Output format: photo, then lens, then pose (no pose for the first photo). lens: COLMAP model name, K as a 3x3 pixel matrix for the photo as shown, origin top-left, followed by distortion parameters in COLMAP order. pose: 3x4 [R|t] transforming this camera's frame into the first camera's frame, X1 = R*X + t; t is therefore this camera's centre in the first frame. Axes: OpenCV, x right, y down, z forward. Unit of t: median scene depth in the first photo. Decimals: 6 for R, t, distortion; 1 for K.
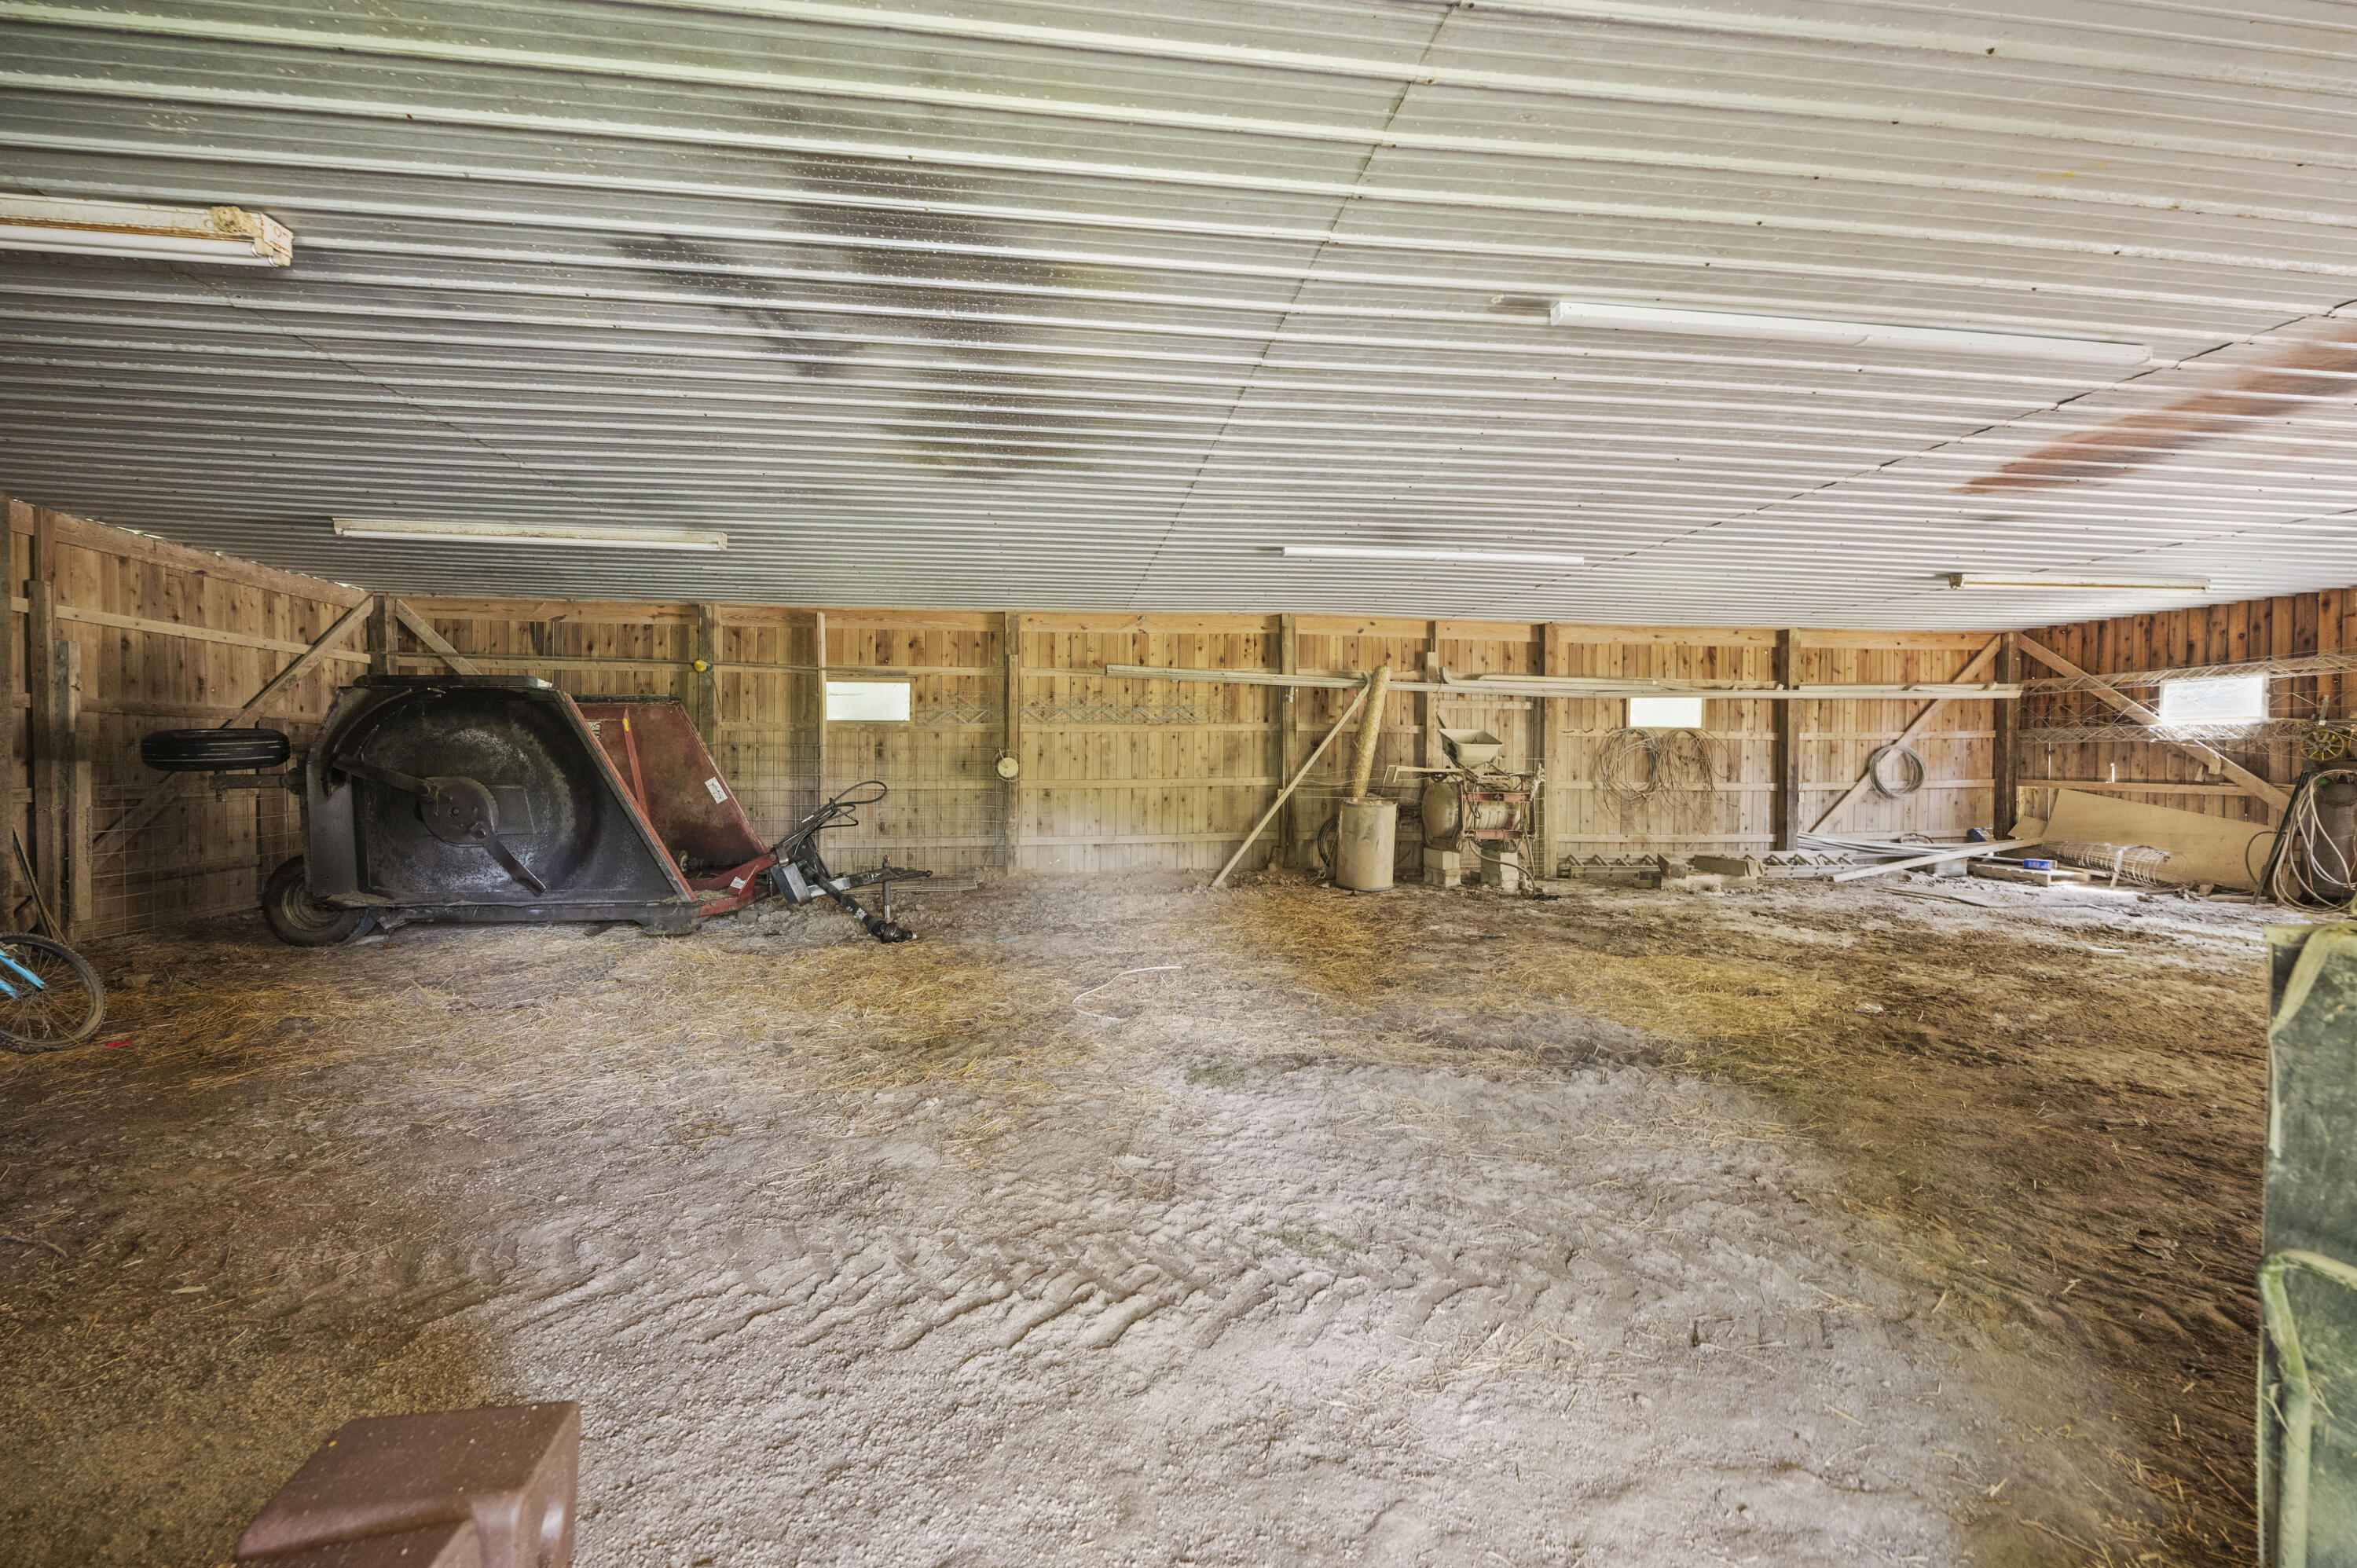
lens RADIAL K [[950.5, 0, 1176.3], [0, 950.5, 774.8], [0, 0, 1]] dist [0.000789, -0.000026]
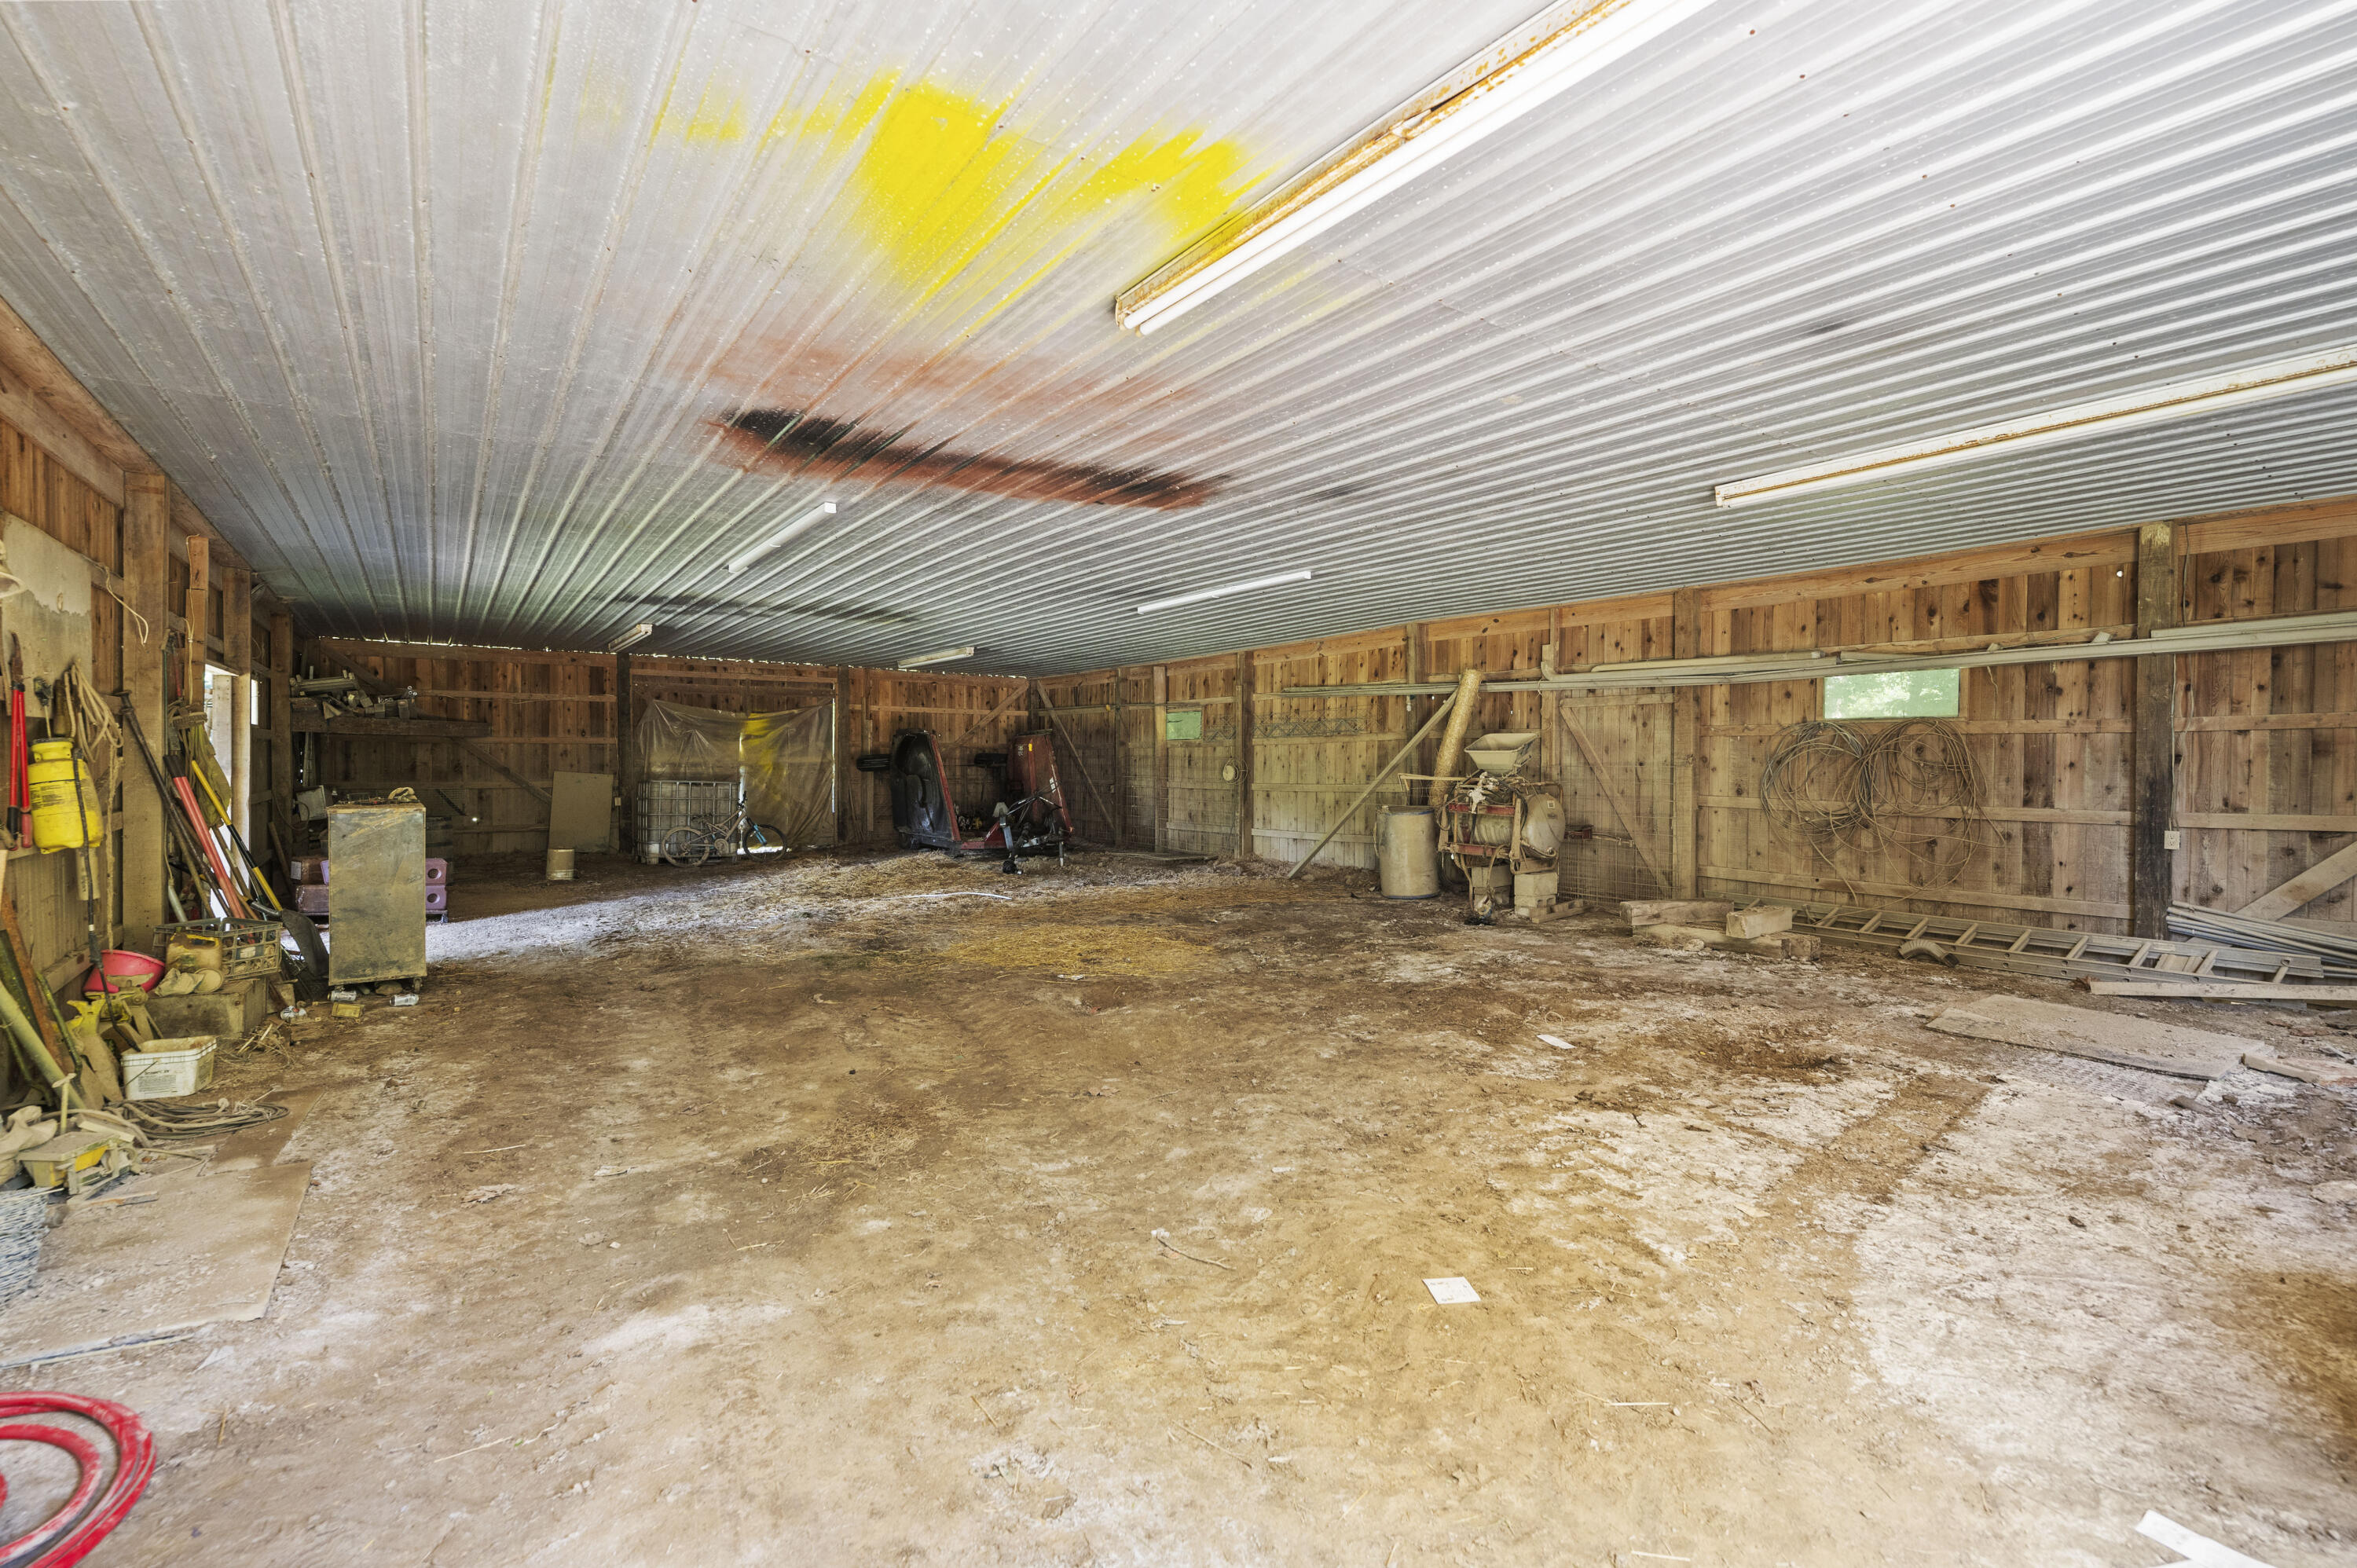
lens RADIAL K [[1044.7, 0, 1174.4], [0, 1044.7, 778.1], [0, 0, 1]] dist [0.000487, 0.000033]
pose [[0.466062, 0.009671, -0.884699, 0.934538], [-0.013918, 0.999897, 0.003598, -0.004599], [0.884643, 0.010637, 0.466148, 0.239941]]
